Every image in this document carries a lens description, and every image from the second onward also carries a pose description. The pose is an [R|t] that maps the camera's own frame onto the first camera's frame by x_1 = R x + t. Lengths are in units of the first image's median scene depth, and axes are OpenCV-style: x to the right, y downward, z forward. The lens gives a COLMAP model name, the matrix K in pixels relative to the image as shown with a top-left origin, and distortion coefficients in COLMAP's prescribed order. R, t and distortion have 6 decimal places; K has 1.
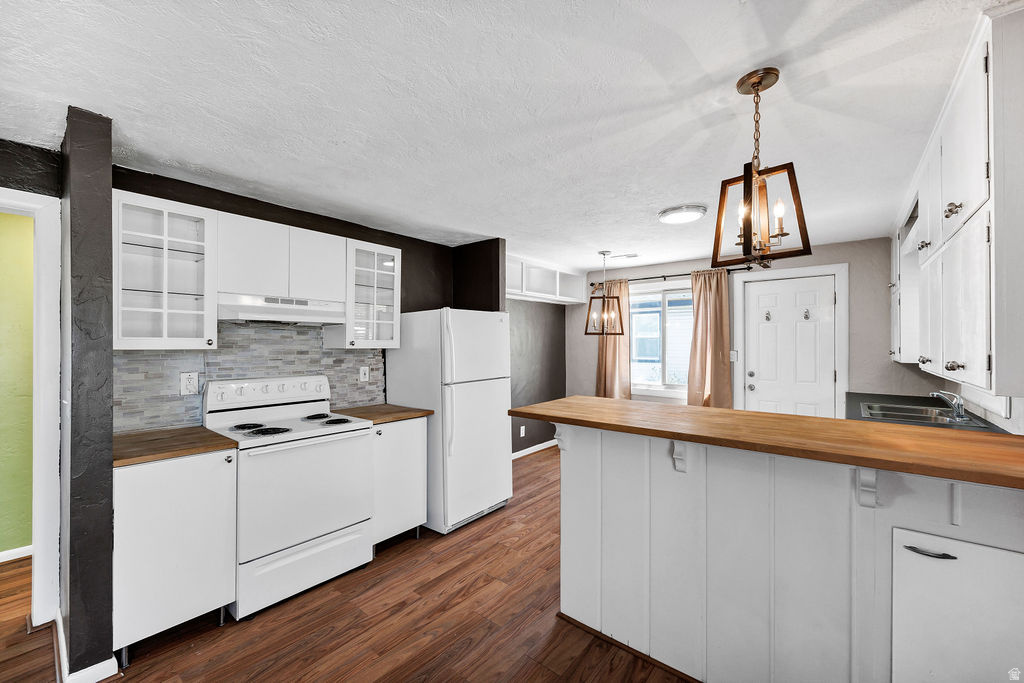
lens RADIAL K [[421.5, 0, 481.5], [0, 421.5, 342.2], [0, 0, 1]] dist [-0.001089, -0.000191]
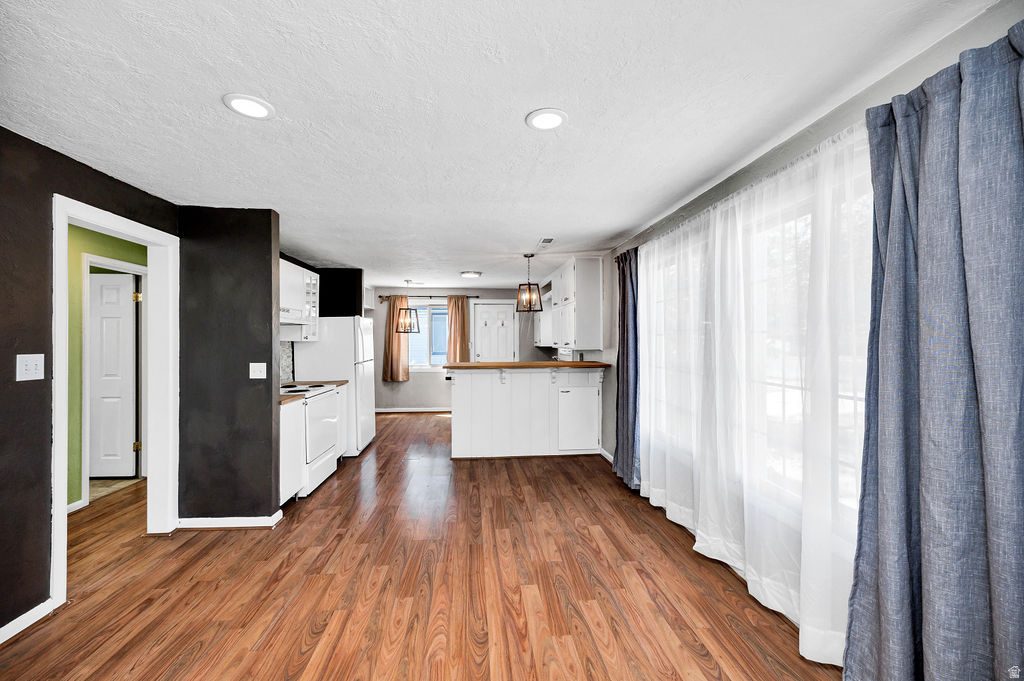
lens RADIAL K [[485.8, 0, 488.0], [0, 485.8, 340.0], [0, 0, 1]] dist [0.016369, 0.000245]
pose [[0.717127, -0.001547, 0.696940, -0.775259], [0.001448, 0.999999, 0.000730, 0.007828], [-0.696941, 0.000485, 0.717129, -0.519264]]
